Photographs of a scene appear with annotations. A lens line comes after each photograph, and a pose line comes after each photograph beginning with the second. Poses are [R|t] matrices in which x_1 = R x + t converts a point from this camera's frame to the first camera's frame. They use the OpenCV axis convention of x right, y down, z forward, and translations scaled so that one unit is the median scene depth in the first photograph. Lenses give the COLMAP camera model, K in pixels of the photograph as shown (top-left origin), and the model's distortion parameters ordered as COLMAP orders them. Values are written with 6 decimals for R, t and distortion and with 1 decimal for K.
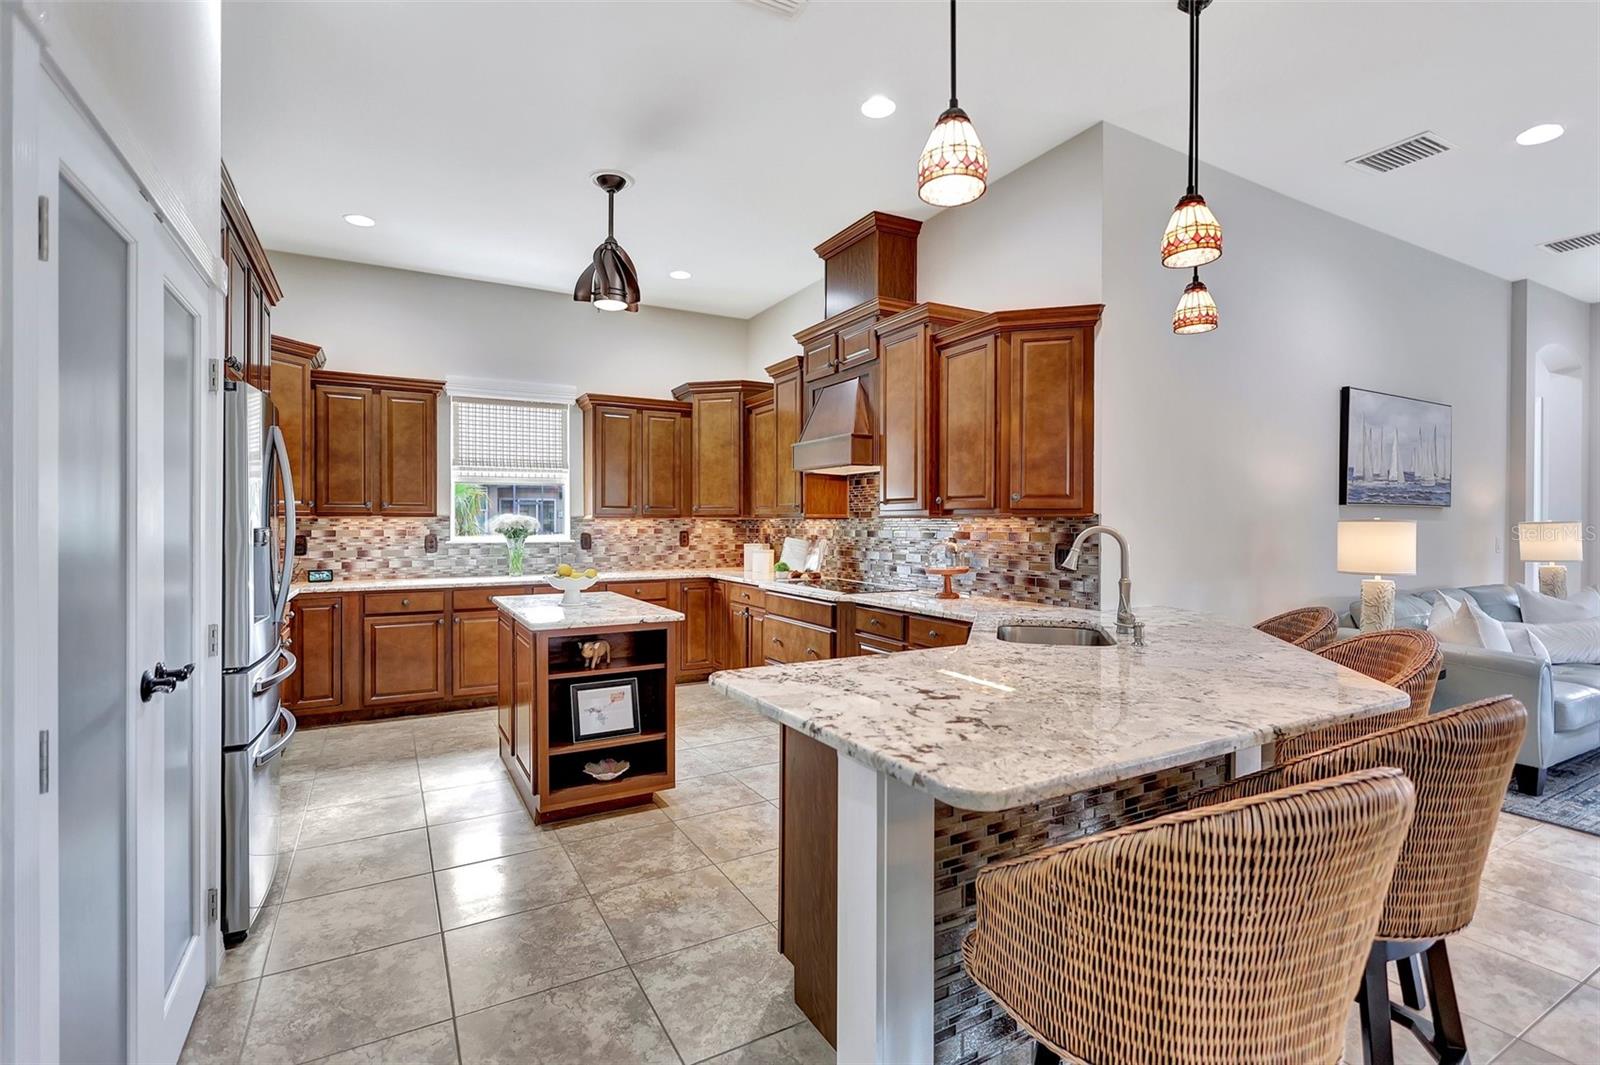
lens RADIAL K [[739.3, 0, 798.1], [0, 739.3, 528.7], [0, 0, 1]] dist [0.000245, 0.000252]
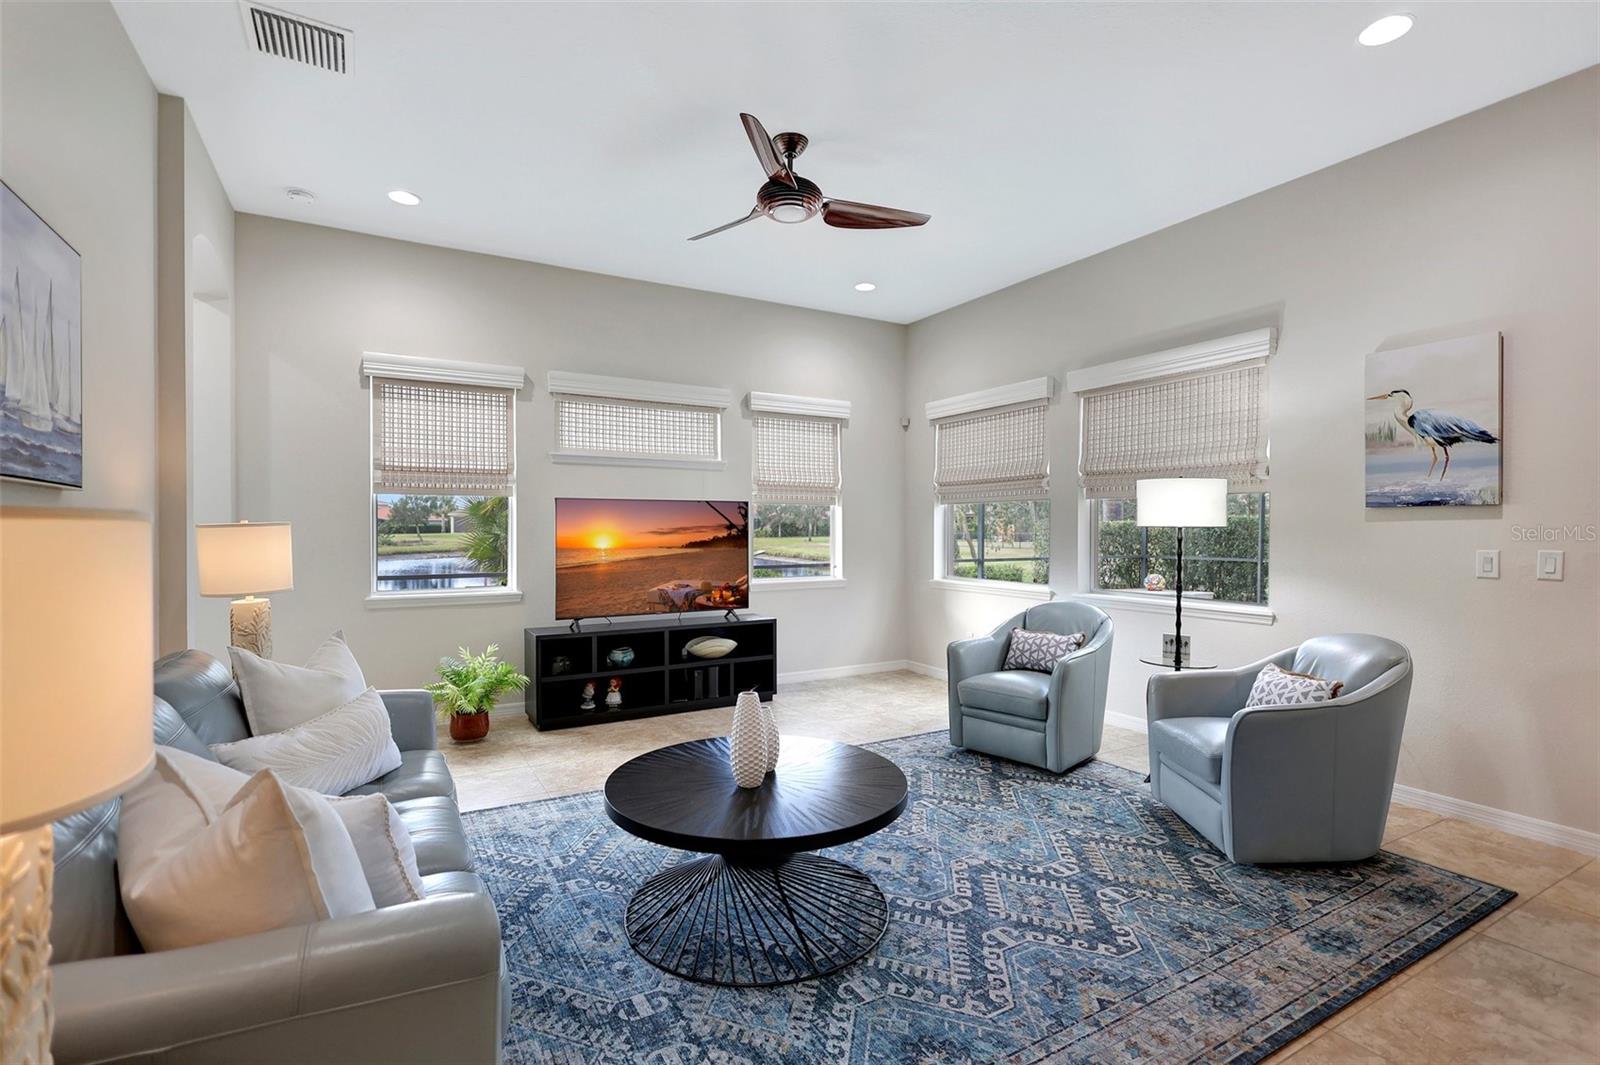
lens RADIAL K [[745.8, 0, 802.8], [0, 745.8, 529.9], [0, 0, 1]] dist [-0.002439, -0.000332]
pose [[-0.013546, -0.004424, 0.999898, 0.416411], [0.008167, 0.999956, 0.004535, -0.004146], [-0.999875, 0.008228, -0.013510, 0.550305]]
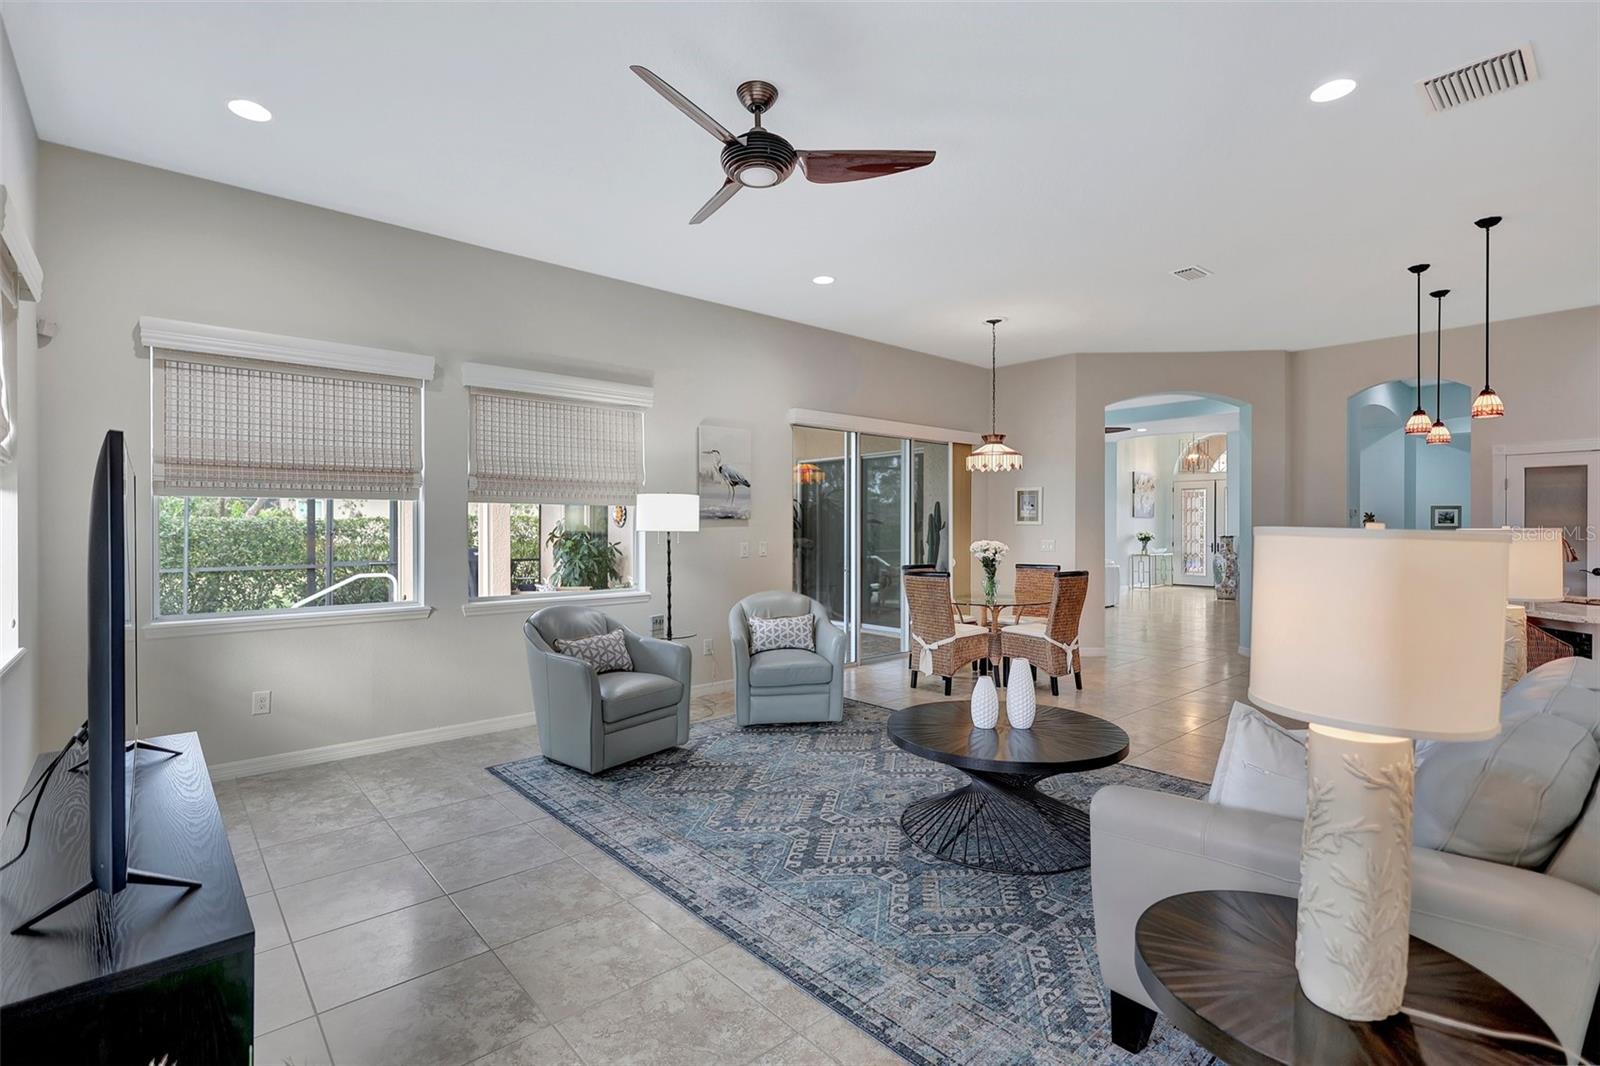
lens RADIAL K [[739.3, 0, 798.1], [0, 739.3, 529.2], [0, 0, 1]] dist [0.000245, 0.000252]
pose [[-0.978084, -0.000650, -0.208212, 1.175614], [-0.003018, 0.999934, 0.011052, -0.014565], [0.208191, 0.011438, -0.978021, 1.127742]]
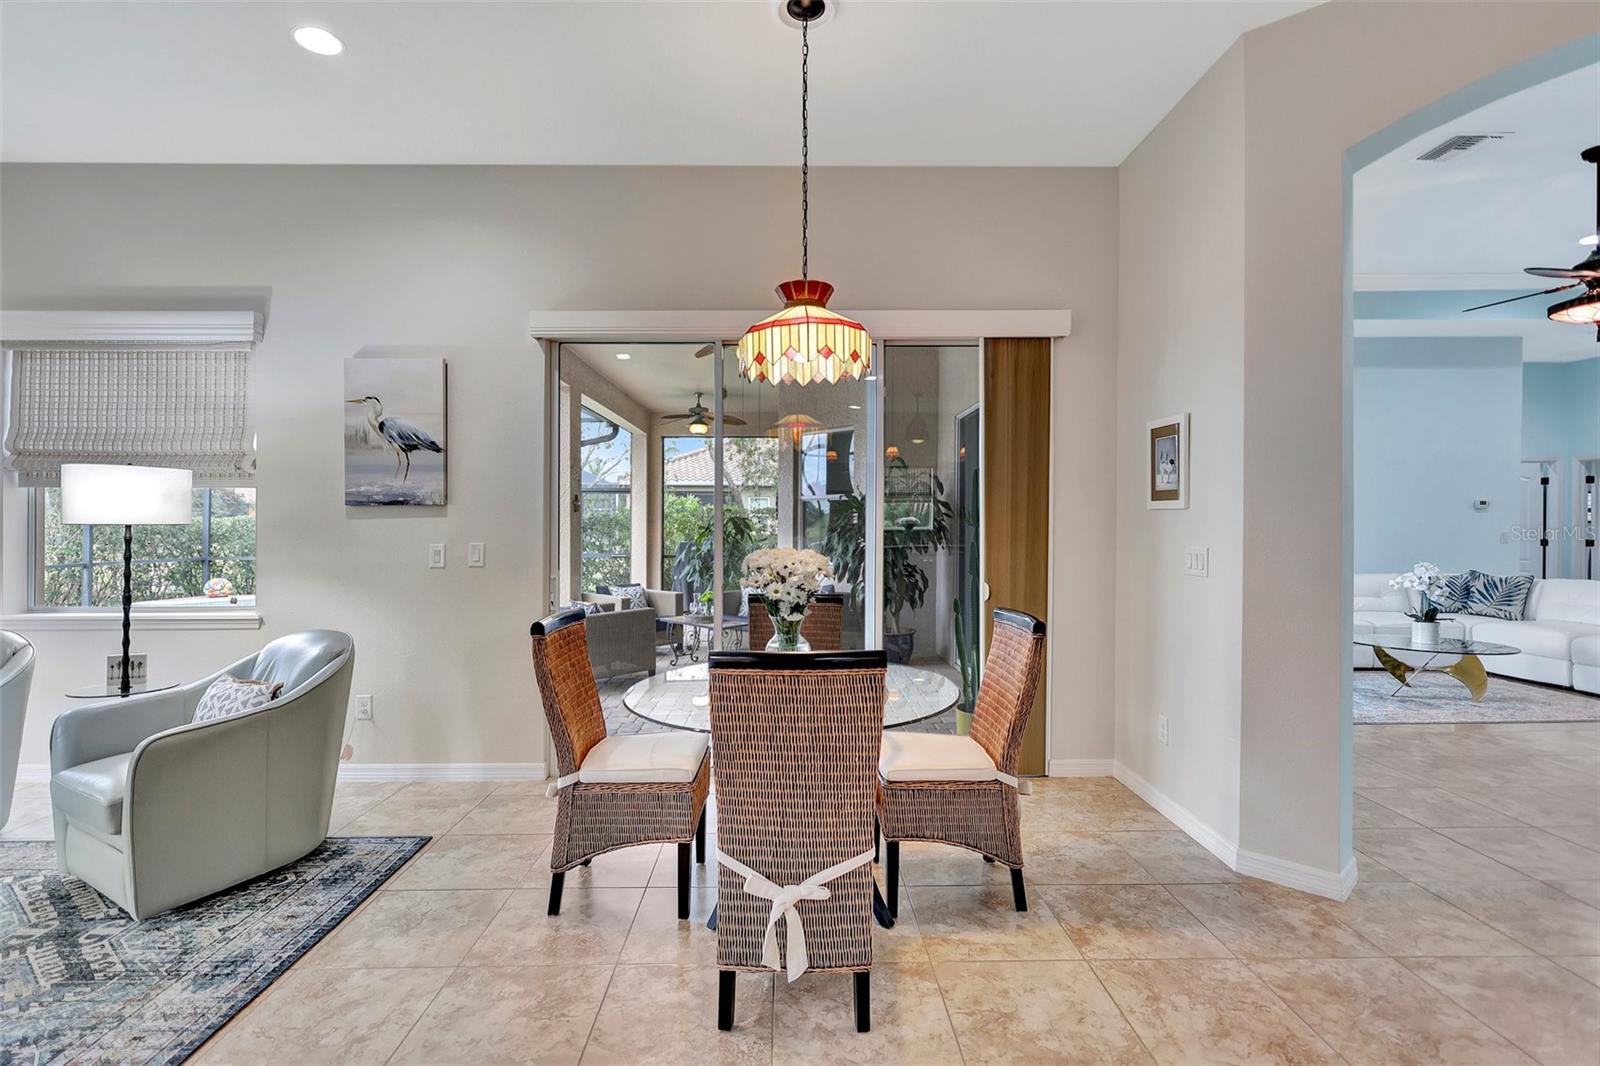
lens RADIAL K [[740.6, 0, 789.5], [0, 740.6, 522.7], [0, 0, 1]] dist [0.001197, 0.000268]
pose [[-0.877935, 0.001399, 0.478777, 0.382702], [0.005029, 0.999968, 0.006299, -0.003261], [-0.478753, 0.007938, -0.877914, 0.442402]]
